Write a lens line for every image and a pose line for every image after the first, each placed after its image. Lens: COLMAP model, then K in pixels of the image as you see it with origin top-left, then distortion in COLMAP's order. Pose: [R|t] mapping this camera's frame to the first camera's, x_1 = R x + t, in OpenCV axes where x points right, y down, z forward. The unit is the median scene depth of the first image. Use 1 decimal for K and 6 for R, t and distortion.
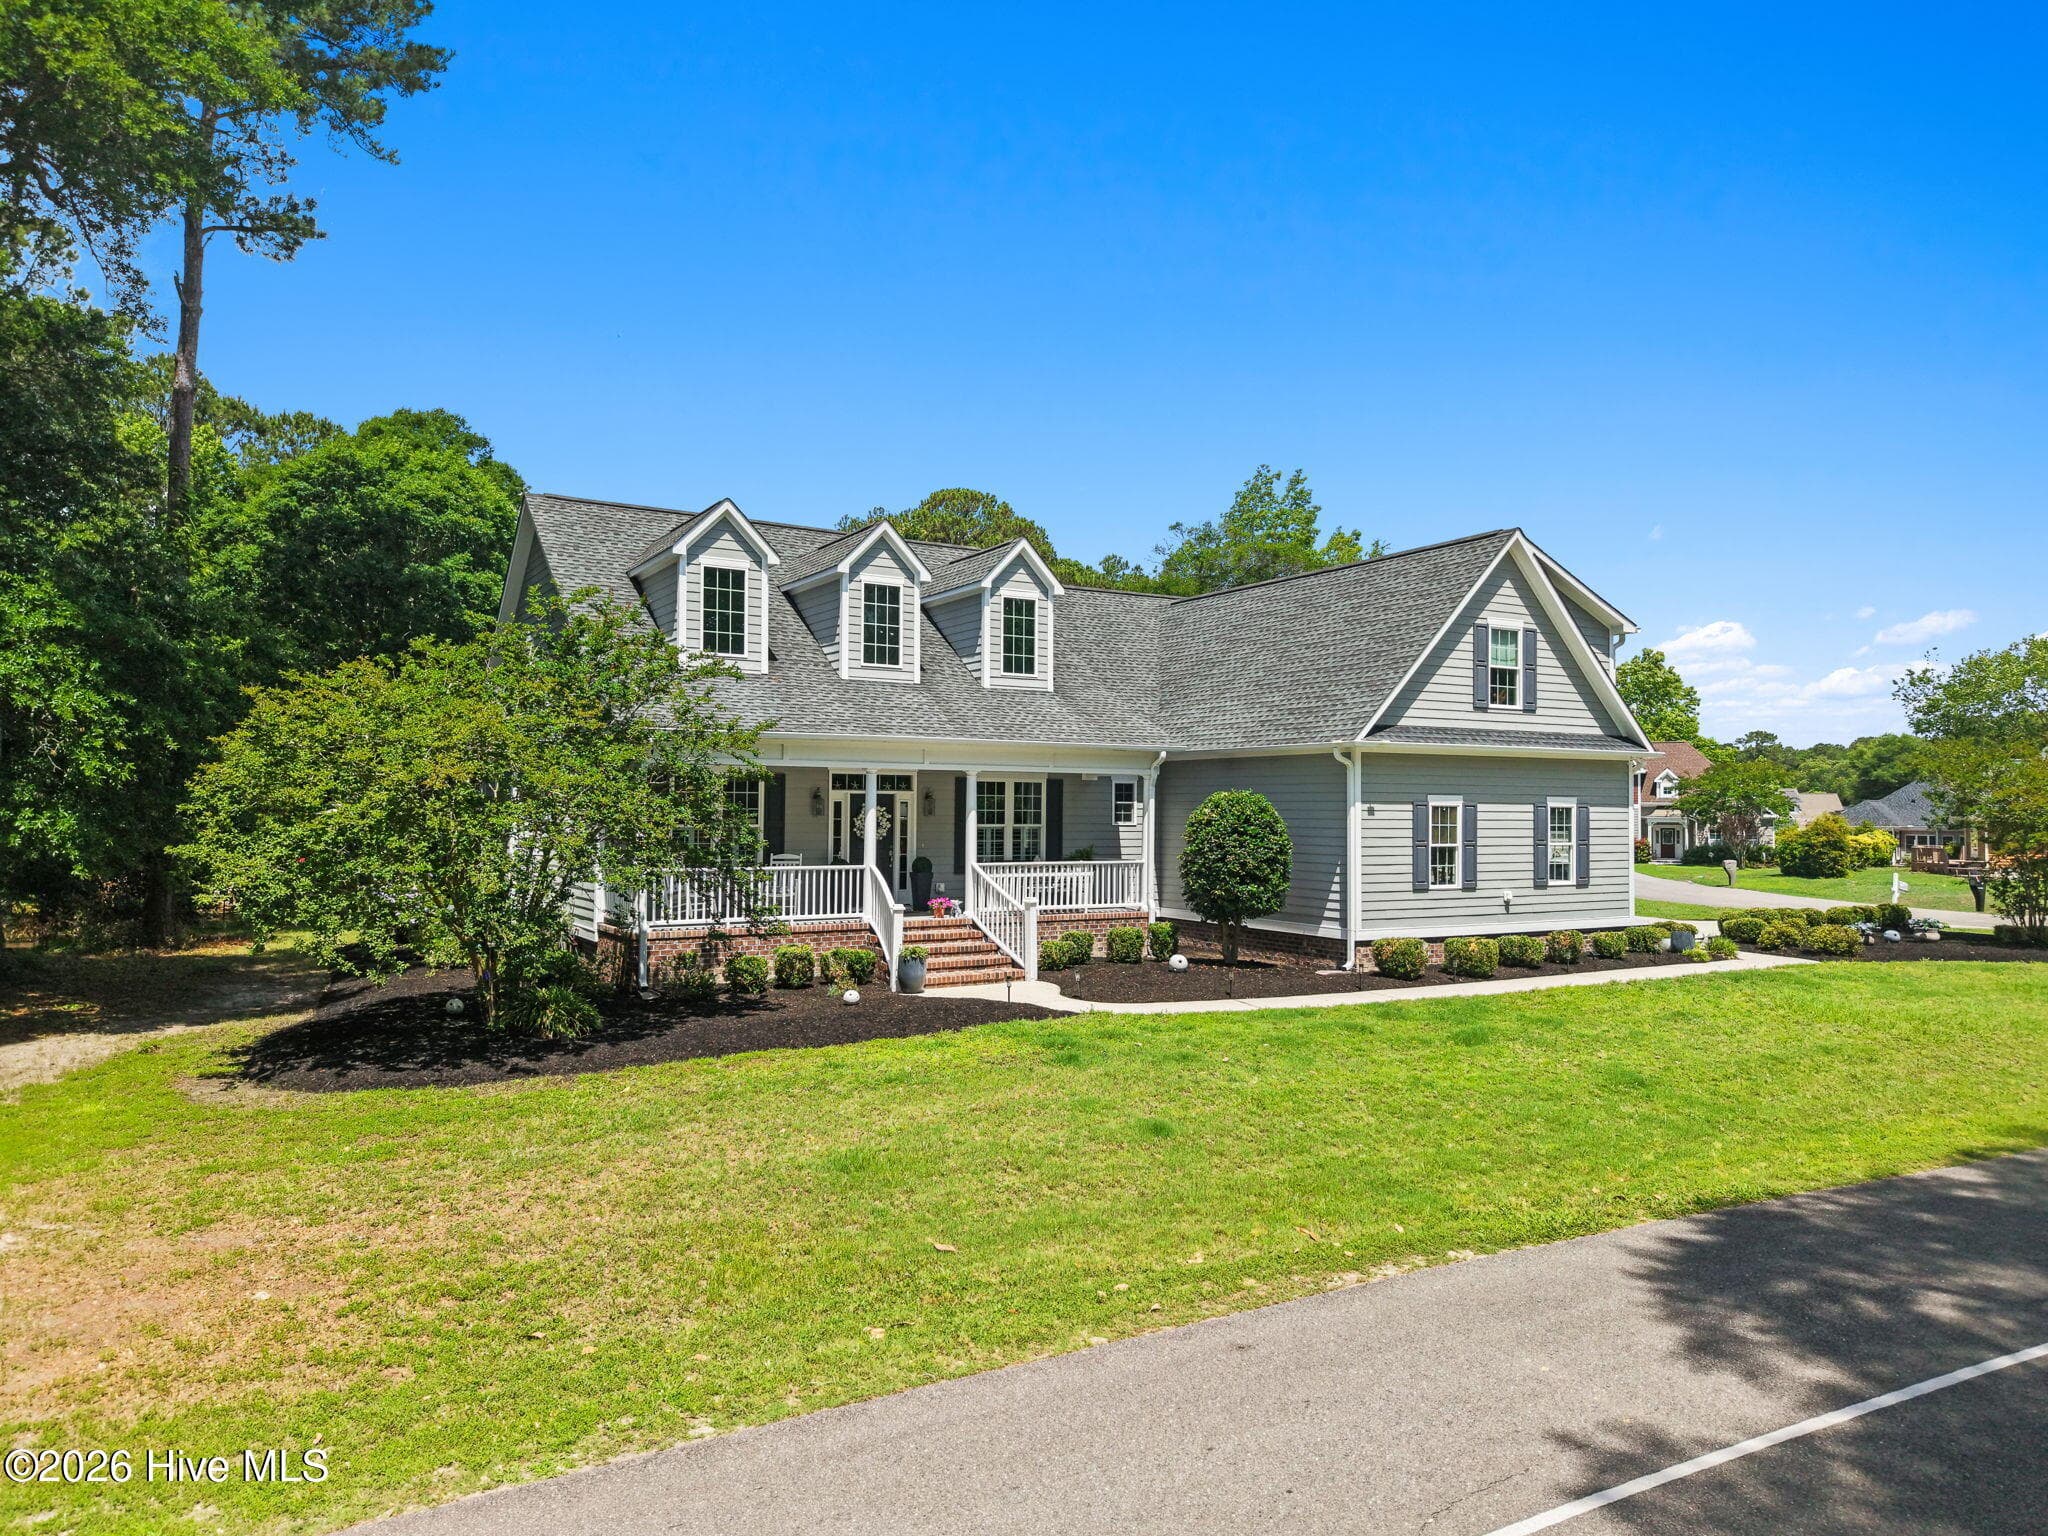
lens RADIAL K [[1392.0, 0, 1042.3], [0, 1392.0, 791.6], [0, 0, 1]] dist [0.055771, -0.078678]
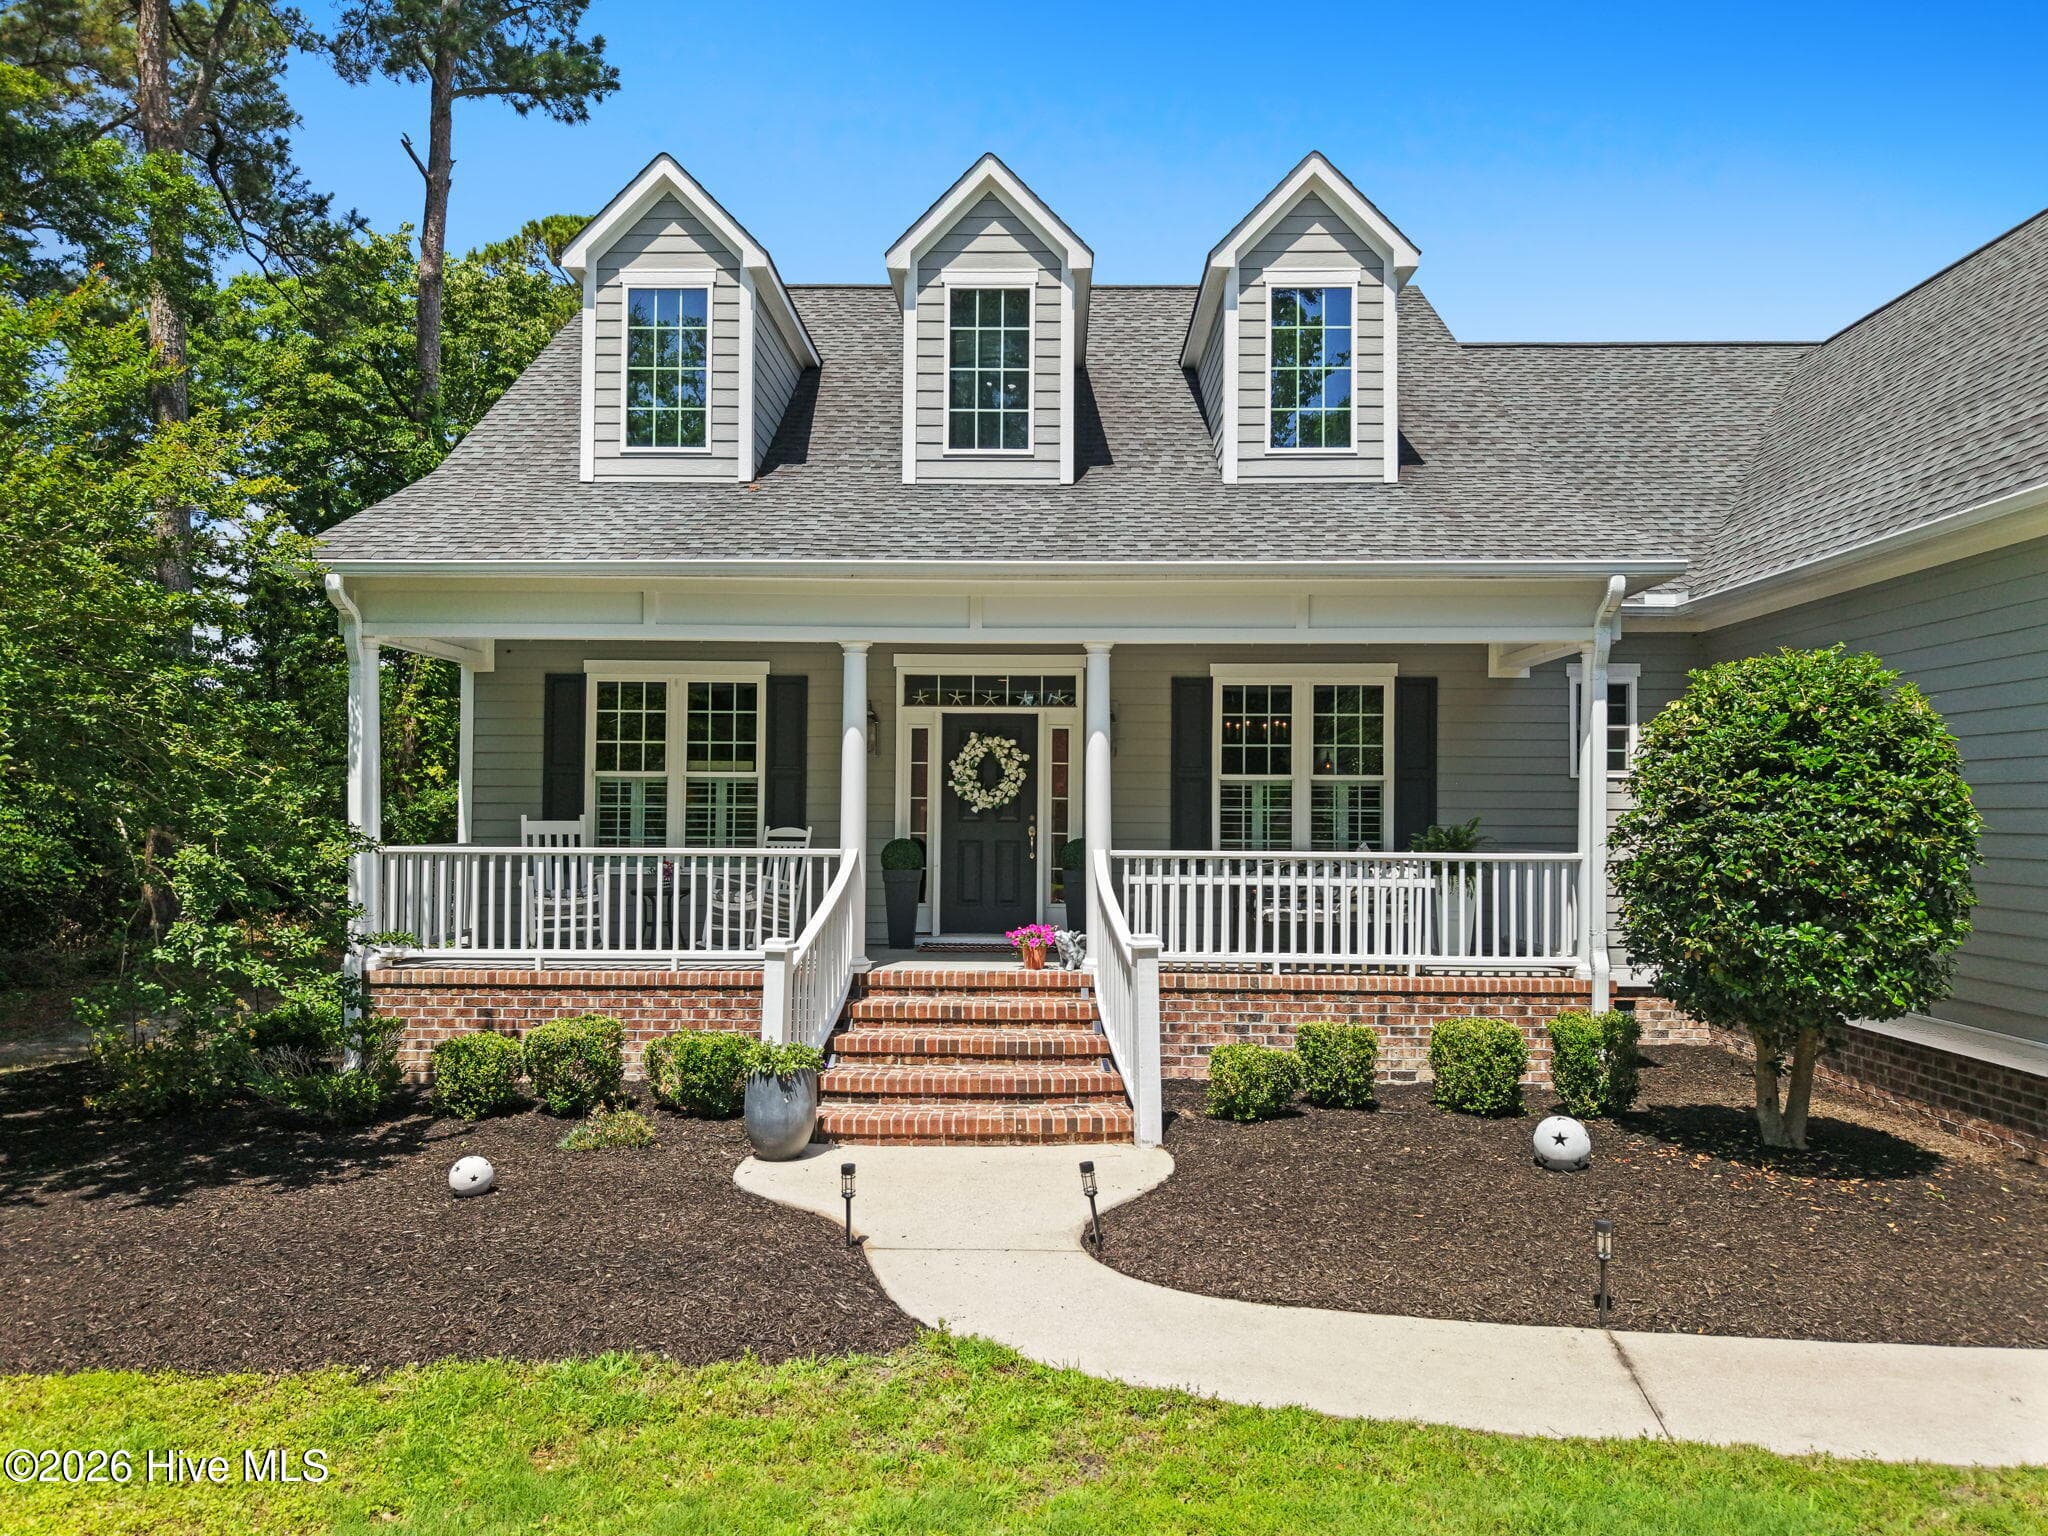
lens RADIAL K [[1392.0, 0, 1042.3], [0, 1392.0, 791.6], [0, 0, 1]] dist [0.055771, -0.078678]
pose [[0.849183, -0.011770, -0.527968, 0.156794], [0.006918, 0.999914, -0.011164, 0.035036], [0.528054, 0.005828, 0.849191, 0.573263]]
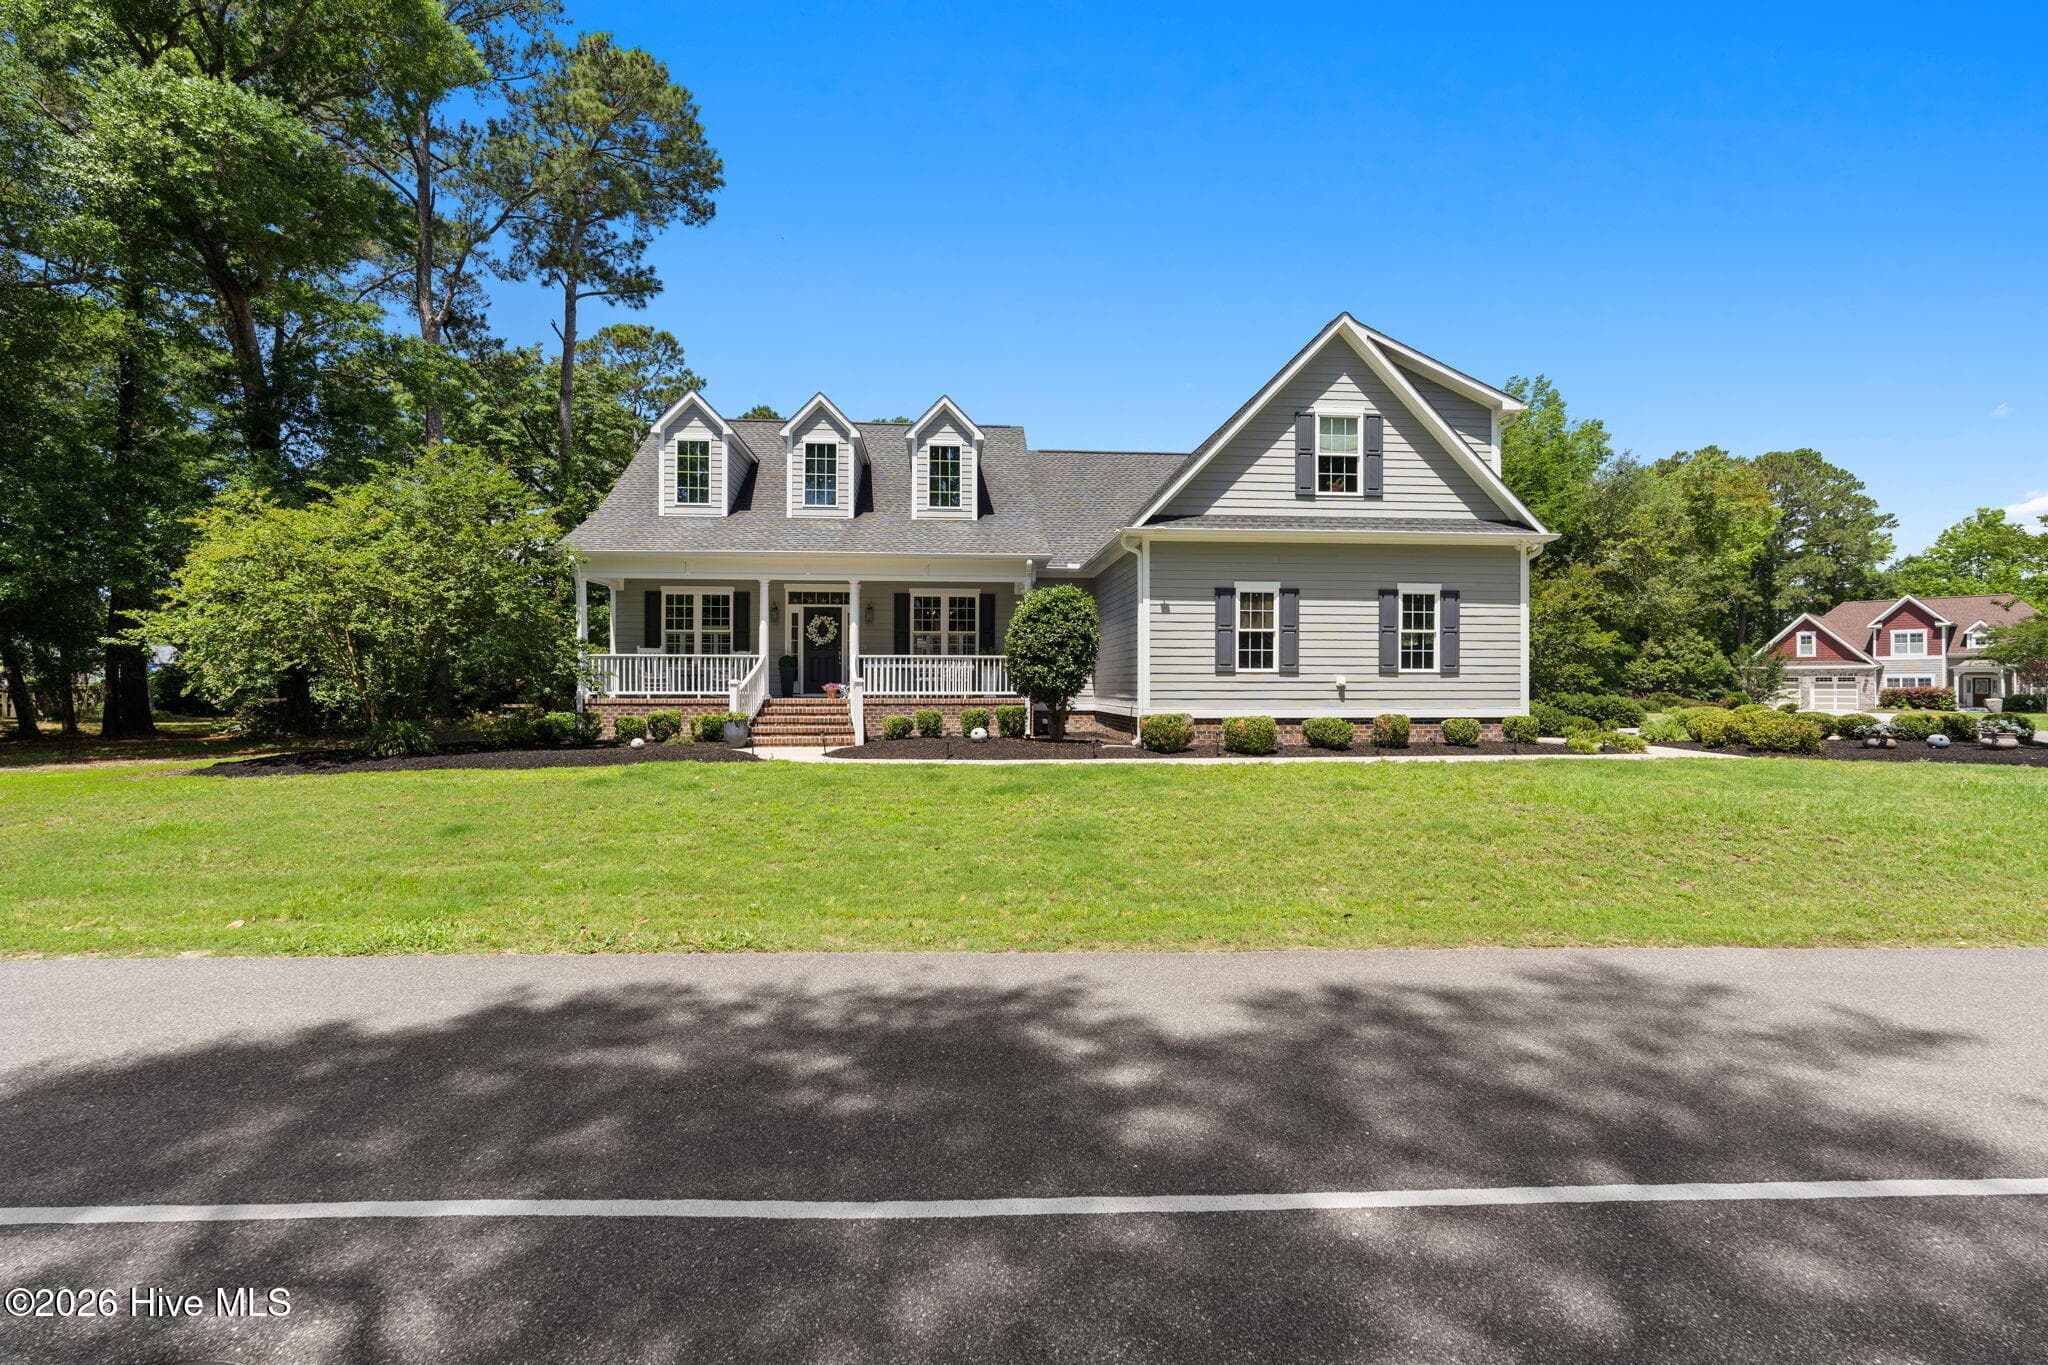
lens RADIAL K [[948.0, 0, 1046.9], [0, 948.0, 692.1], [0, 0, 1]] dist [-0.014536, 0.000296]
pose [[0.899520, -0.006900, -0.436826, 0.439919], [0.012164, 0.999883, 0.009254, 0.073419], [0.436711, -0.013638, 0.899498, 0.295394]]
